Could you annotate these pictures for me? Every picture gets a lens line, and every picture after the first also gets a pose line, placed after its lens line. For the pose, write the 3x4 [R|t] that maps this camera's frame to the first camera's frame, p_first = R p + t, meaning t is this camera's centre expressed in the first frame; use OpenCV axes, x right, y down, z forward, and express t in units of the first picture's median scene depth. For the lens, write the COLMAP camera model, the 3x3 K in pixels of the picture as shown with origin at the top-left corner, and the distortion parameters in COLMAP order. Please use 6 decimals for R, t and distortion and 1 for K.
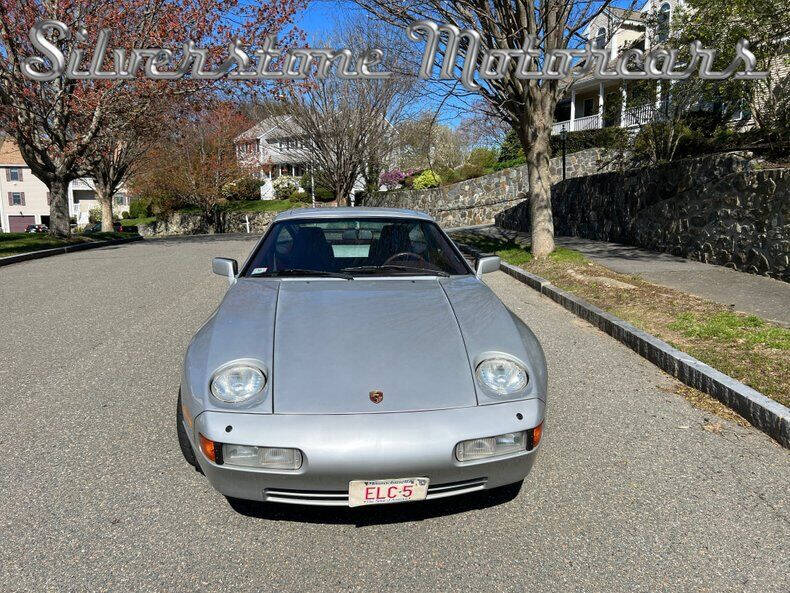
lens RADIAL K [[591.9, 0, 389.5], [0, 591.9, 295.1], [0, 0, 1]] dist [0.052361, -0.064095]
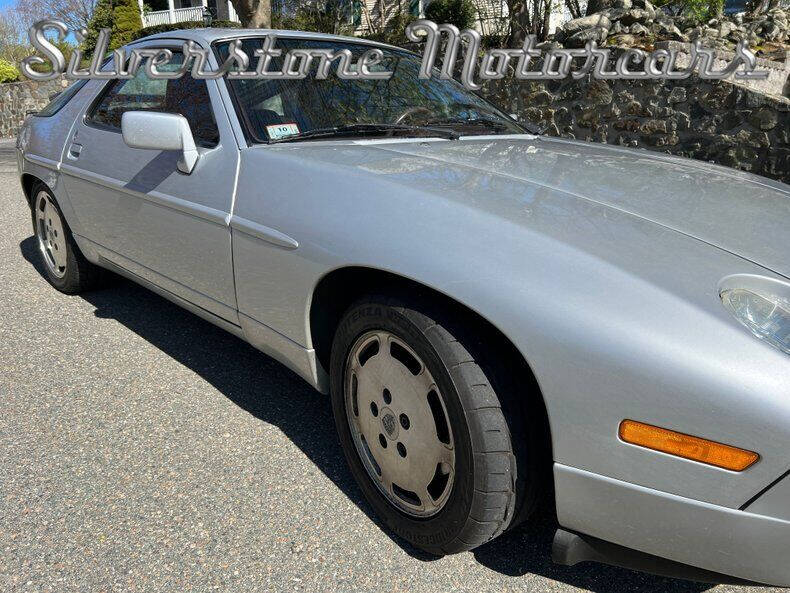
lens RADIAL K [[593.1, 0, 393.0], [0, 593.1, 299.6], [0, 0, 1]] dist [0.050733, -0.061376]
pose [[0.777166, -0.180874, 0.602742, -0.222847], [0.091279, 0.980075, 0.176412, 0.008056], [-0.622641, -0.082083, 0.778191, 0.263615]]
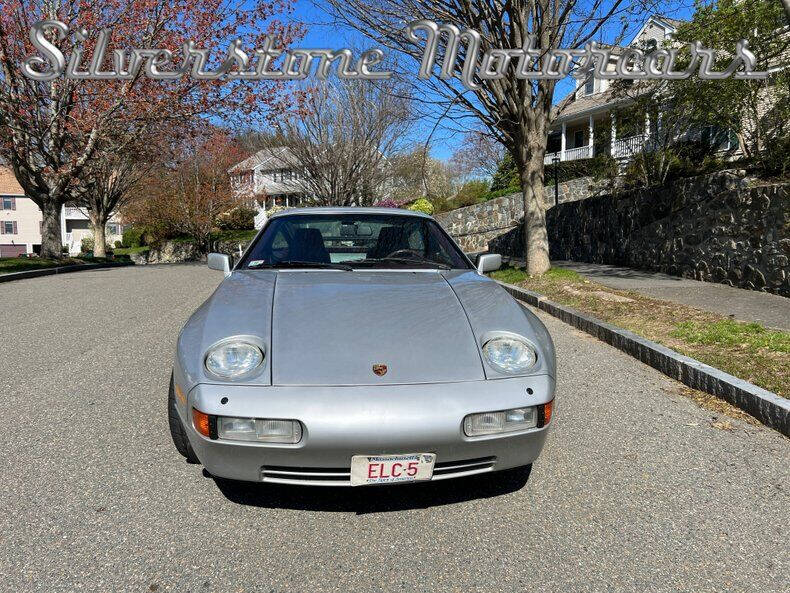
lens RADIAL K [[591.9, 0, 389.5], [0, 591.9, 295.1], [0, 0, 1]] dist [0.052361, -0.064095]
pose [[0.999908, 0.004215, 0.012894, -0.005733], [-0.003508, 0.998514, -0.054384, 0.030194], [-0.013104, 0.054334, 0.998437, 0.012071]]
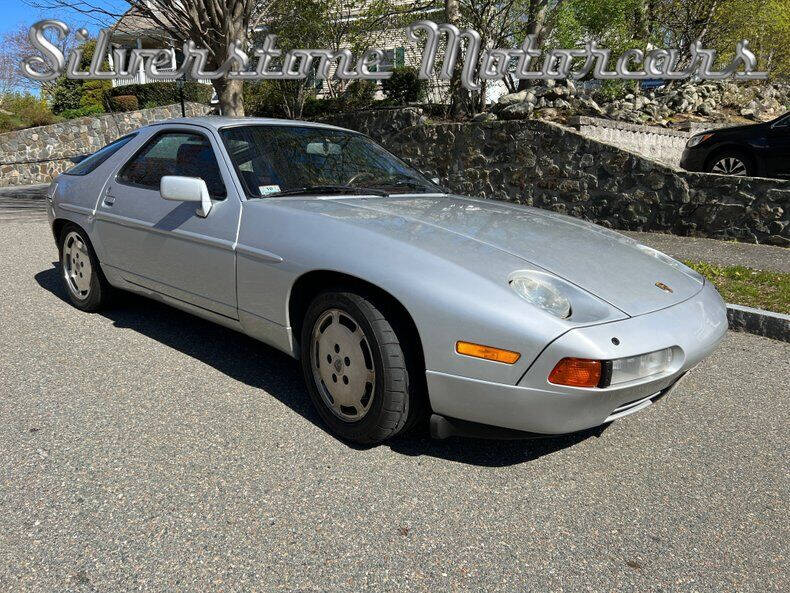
lens RADIAL K [[591.9, 0, 389.5], [0, 591.9, 295.1], [0, 0, 1]] dist [0.052361, -0.064095]
pose [[0.738578, -0.124620, 0.662550, -0.291795], [0.086266, 0.992158, 0.090450, 0.016702], [-0.668626, -0.009649, 0.743537, 0.168607]]
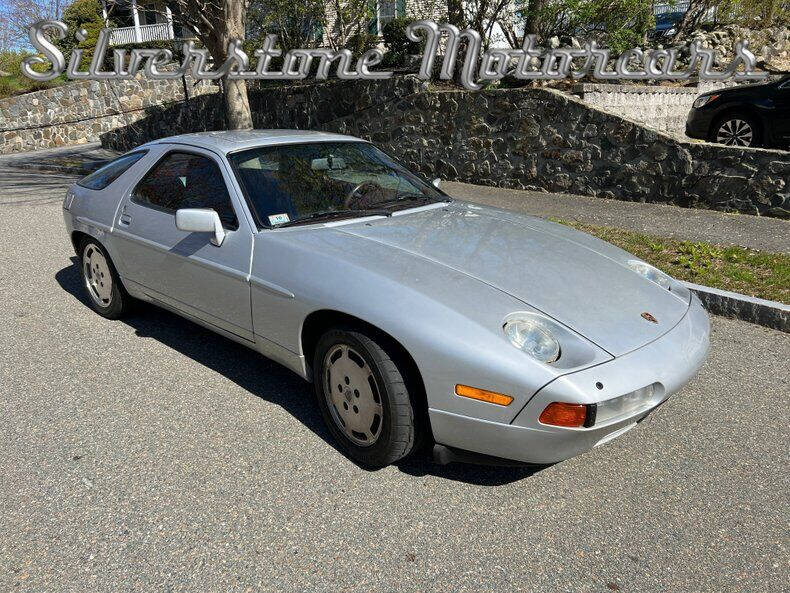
lens RADIAL K [[592.1, 0, 388.0], [0, 592.1, 292.1], [0, 0, 1]] dist [0.050538, -0.061199]
pose [[0.744513, -0.195836, 0.638239, -0.298339], [0.112301, 0.979123, 0.169432, -0.029635], [-0.658095, -0.054469, 0.750962, 0.152006]]
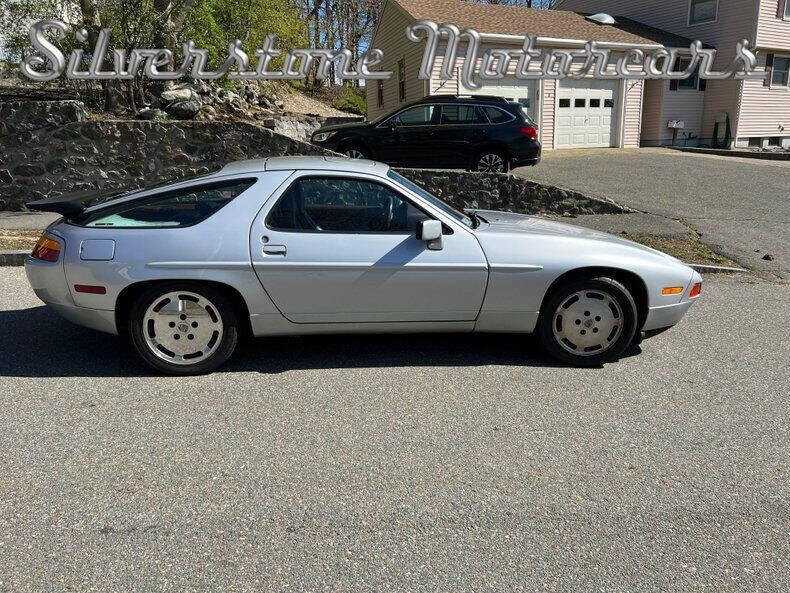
lens RADIAL K [[592.1, 0, 388.0], [0, 592.1, 292.1], [0, 0, 1]] dist [0.050538, -0.061199]
pose [[-0.035829, -0.240542, 0.969977, -0.571836], [0.163045, 0.956189, 0.243145, -0.090557], [-0.985968, 0.166861, 0.004960, 0.545388]]
